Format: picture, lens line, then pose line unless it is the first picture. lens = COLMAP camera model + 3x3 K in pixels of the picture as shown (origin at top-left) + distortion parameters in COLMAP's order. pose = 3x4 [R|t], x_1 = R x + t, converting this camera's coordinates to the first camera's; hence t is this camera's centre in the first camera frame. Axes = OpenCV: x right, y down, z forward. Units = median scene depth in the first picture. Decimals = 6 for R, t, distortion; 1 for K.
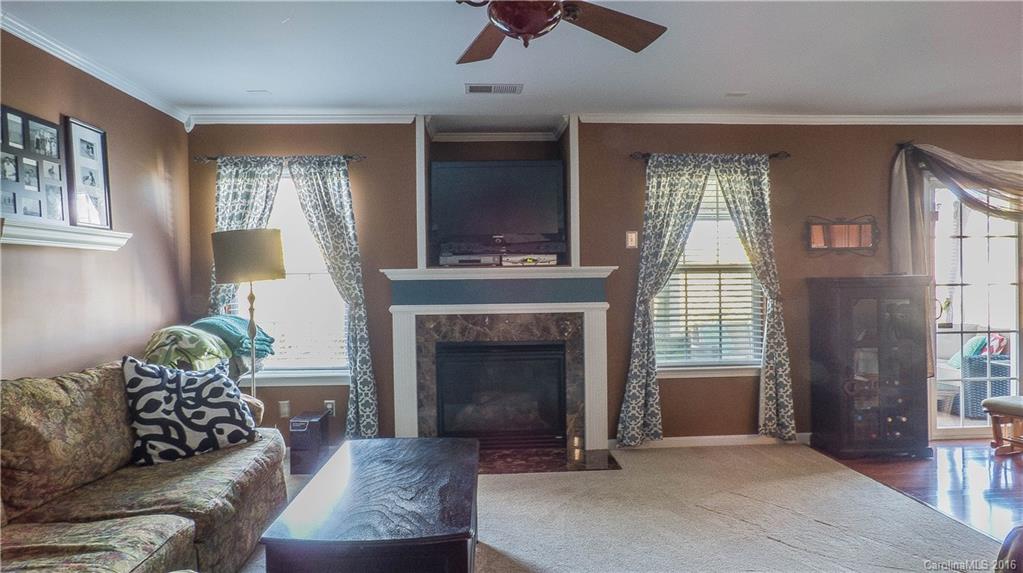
lens RADIAL K [[620.5, 0, 511.5], [0, 620.5, 286.5], [0, 0, 1]] dist [-0.004039, 0.002948]
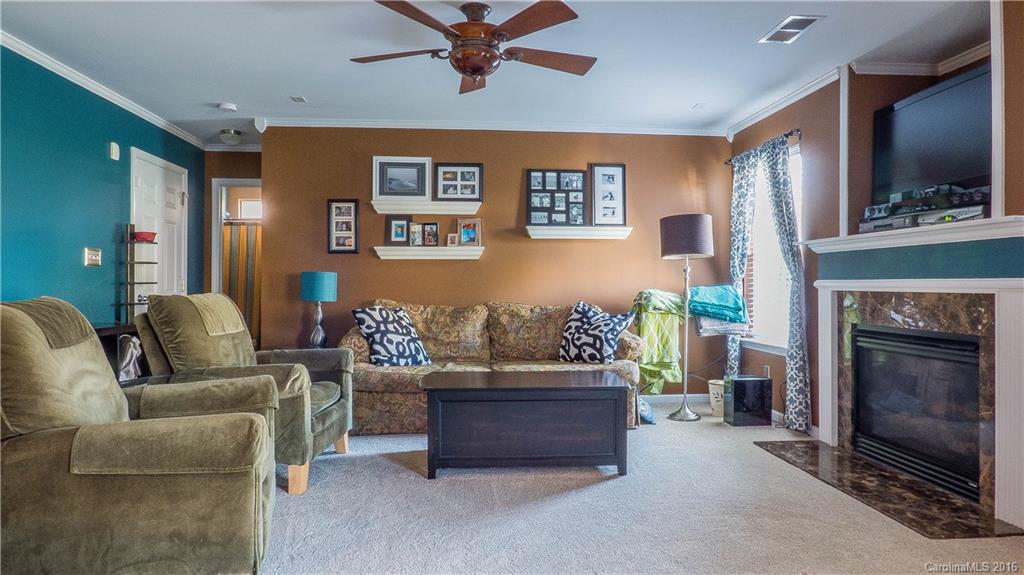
lens RADIAL K [[621.1, 0, 512.0], [0, 621.1, 287.5], [0, 0, 1]] dist [-0.004039, 0.002948]
pose [[0.040951, 0.019839, -0.998964, 0.741268], [-0.013623, 0.999721, 0.019295, 0.031329], [0.999068, 0.012819, 0.041210, 0.512682]]
